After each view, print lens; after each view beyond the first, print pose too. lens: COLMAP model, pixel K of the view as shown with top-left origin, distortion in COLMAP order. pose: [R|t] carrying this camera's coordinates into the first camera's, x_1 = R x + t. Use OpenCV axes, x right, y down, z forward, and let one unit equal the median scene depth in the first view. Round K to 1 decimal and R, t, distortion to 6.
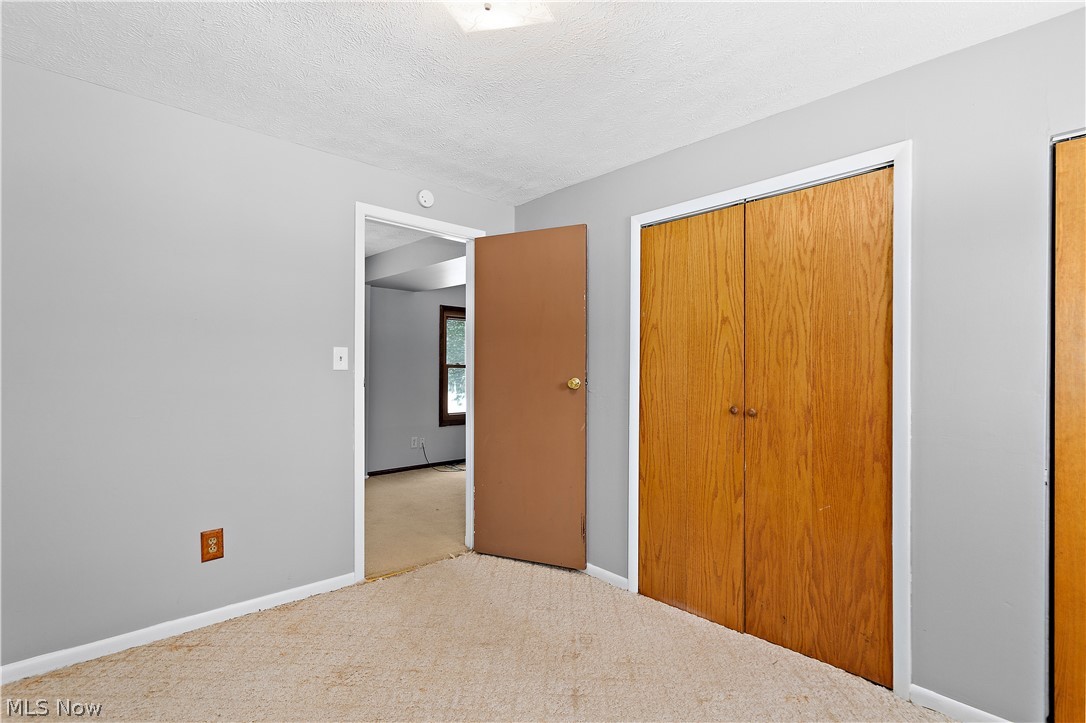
lens RADIAL K [[517.3, 0, 543.3], [0, 517.3, 374.3], [0, 0, 1]] dist [0.001352, 0.000417]
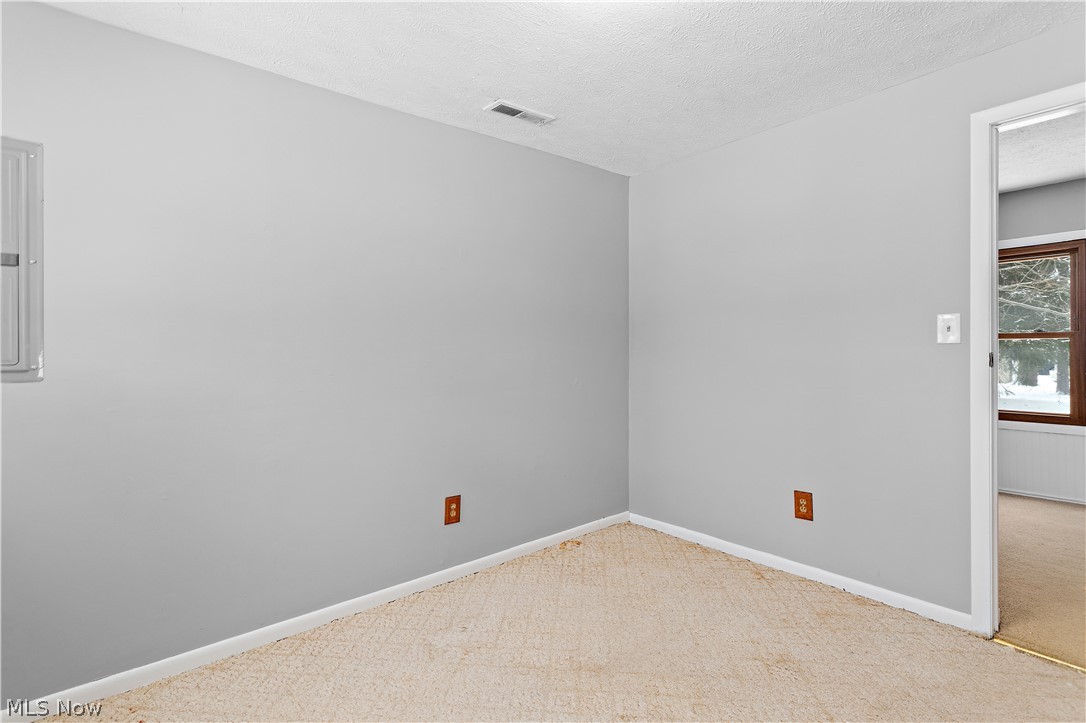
lens RADIAL K [[530.1, 0, 541.7], [0, 530.1, 357.7], [0, 0, 1]] dist [0.001616, 0.000459]
pose [[-0.066847, 0.011855, -0.997693, 0.520287], [0.002579, 0.999928, 0.011709, 0.002312], [0.997760, -0.001791, -0.066873, 0.526740]]
